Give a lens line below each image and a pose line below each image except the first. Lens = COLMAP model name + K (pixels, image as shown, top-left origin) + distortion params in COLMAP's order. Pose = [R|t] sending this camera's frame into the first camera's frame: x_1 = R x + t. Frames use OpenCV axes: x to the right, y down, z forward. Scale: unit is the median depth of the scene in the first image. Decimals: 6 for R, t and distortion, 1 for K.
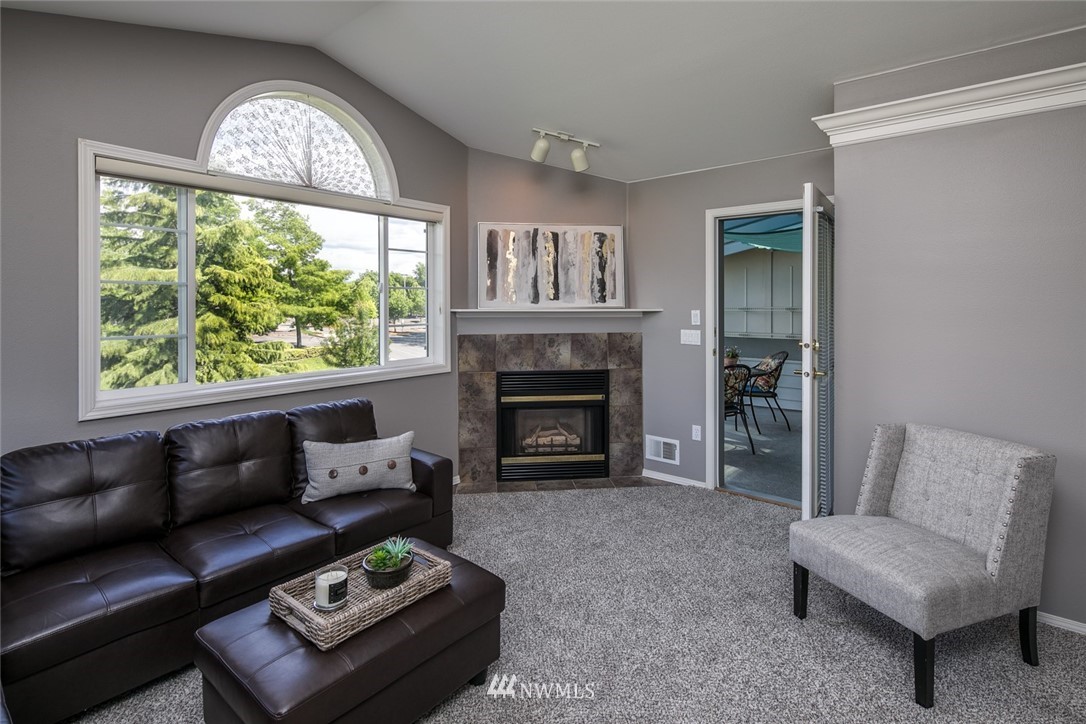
lens RADIAL K [[527.0, 0, 545.2], [0, 527.0, 303.6], [0, 0, 1]] dist [0.006414, -0.004572]
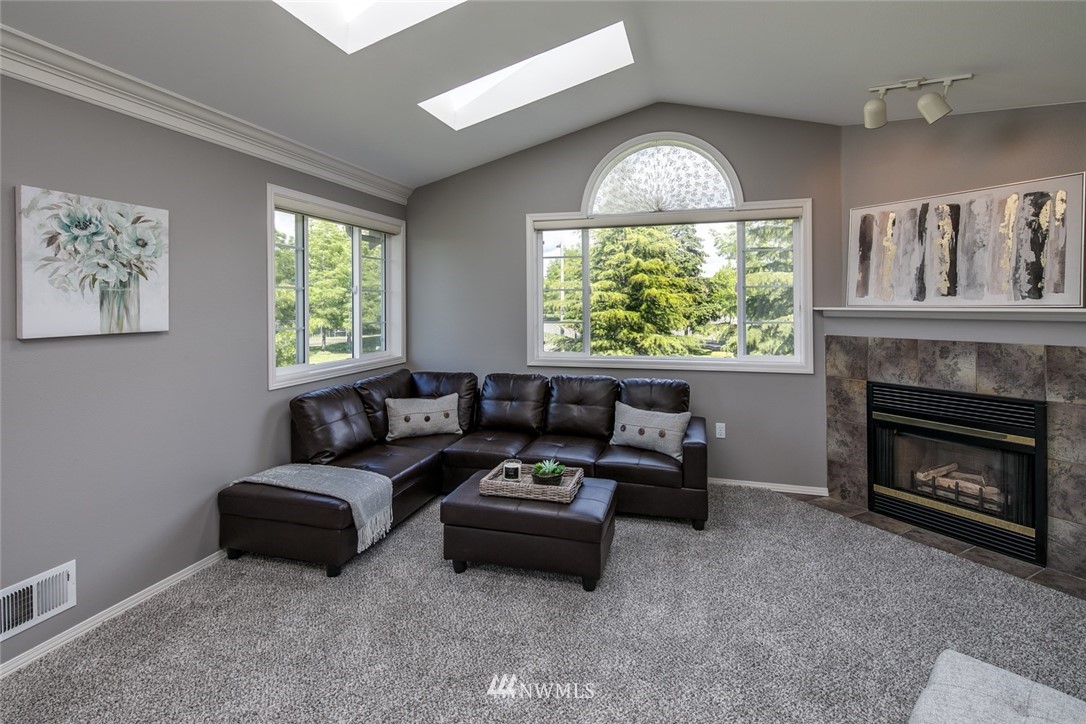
lens RADIAL K [[527.0, 0, 538.5], [0, 527.0, 305.9], [0, 0, 1]] dist [0.006414, -0.004572]
pose [[0.390695, 0.003245, -0.920515, 0.478467], [0.003615, 0.999981, 0.005059, 0.001631], [0.920513, -0.005304, 0.390676, 0.174178]]
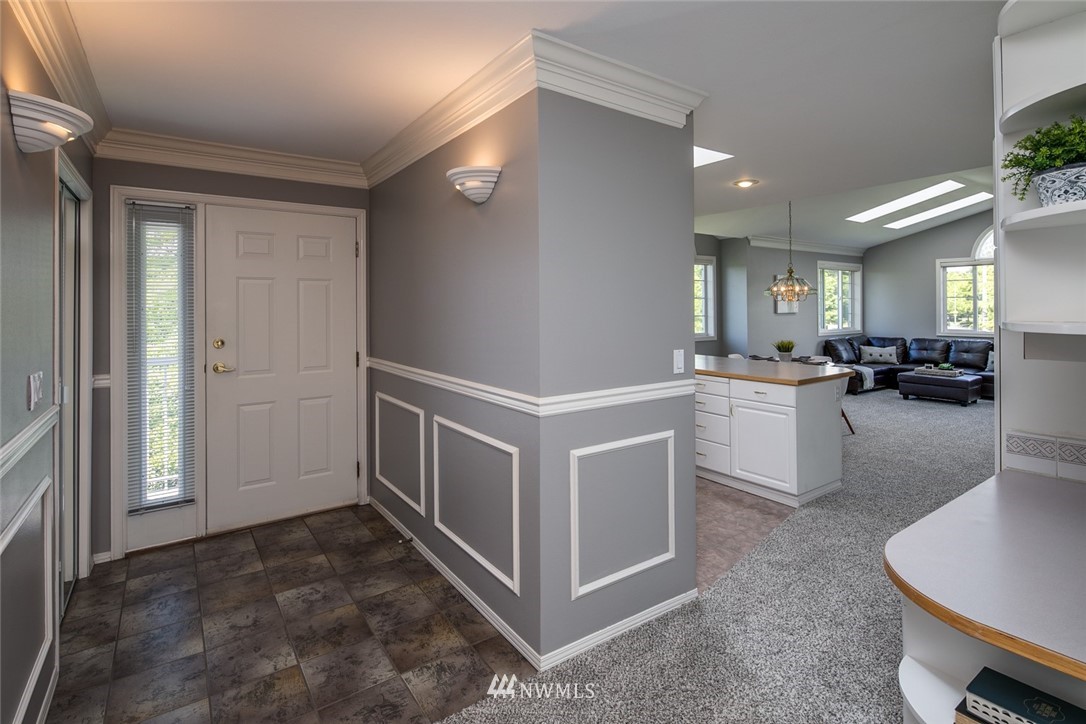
lens RADIAL K [[527.0, 0, 538.4], [0, 527.0, 307.3], [0, 0, 1]] dist [0.006414, -0.004572]
pose [[-0.266544, 0.004162, -0.963814, 1.931385], [0.004003, 0.999987, 0.003211, 0.001132], [0.963814, -0.003002, -0.266558, -0.395661]]
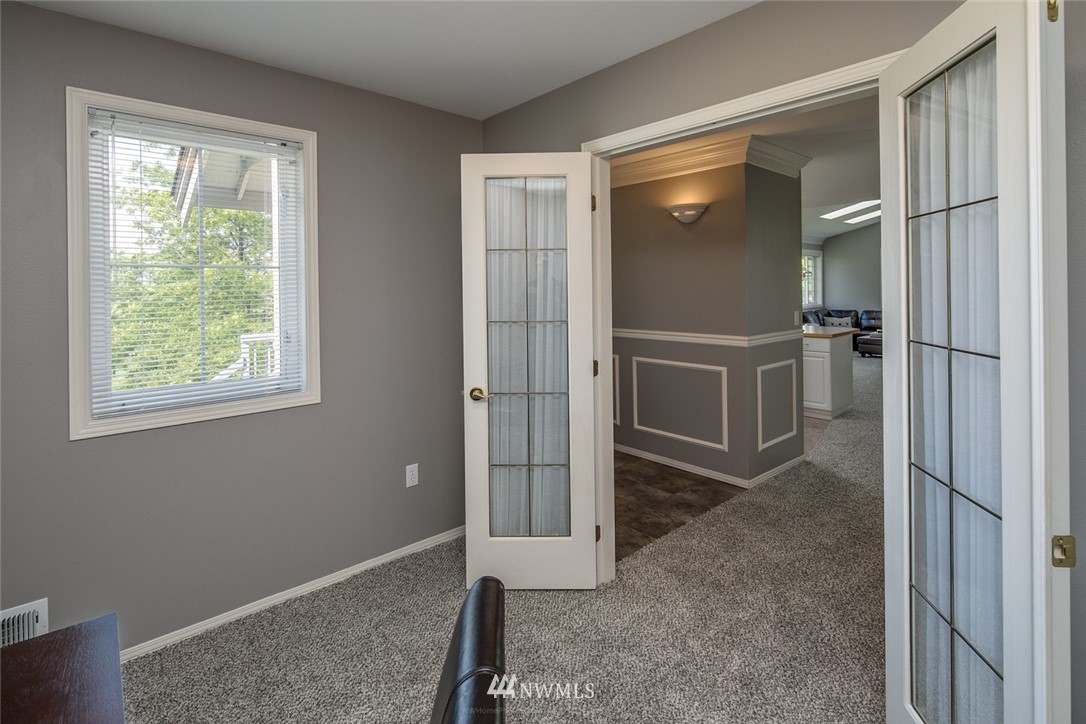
lens RADIAL K [[527.0, 0, 540.5], [0, 527.0, 290.1], [0, 0, 1]] dist [0.006414, -0.004572]
pose [[-0.148518, 0.009180, -0.988867, 2.364940], [0.009309, 0.999926, 0.007884, -0.000443], [0.988866, -0.008034, -0.148592, -0.726053]]
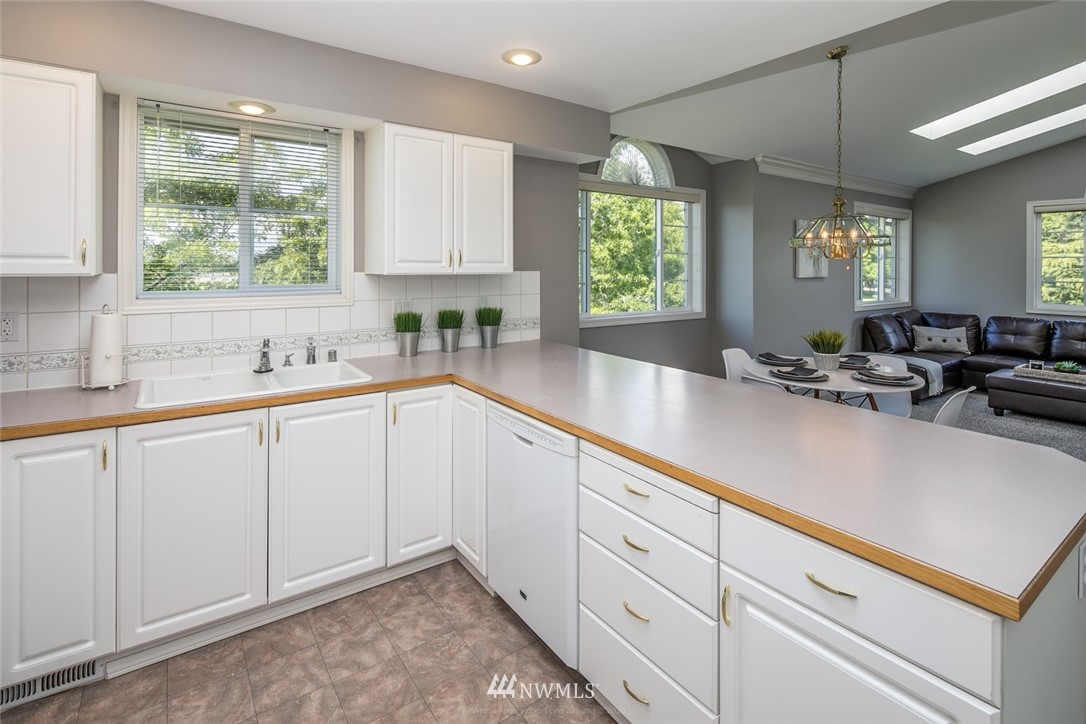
lens RADIAL K [[527.0, 0, 538.9], [0, 527.0, 266.2], [0, 0, 1]] dist [0.006414, -0.004572]
pose [[-0.261783, 0.002527, -0.965124, 1.231681], [-0.008013, 0.999956, 0.004792, 0.003100], [0.965094, 0.008988, -0.261751, -0.337871]]
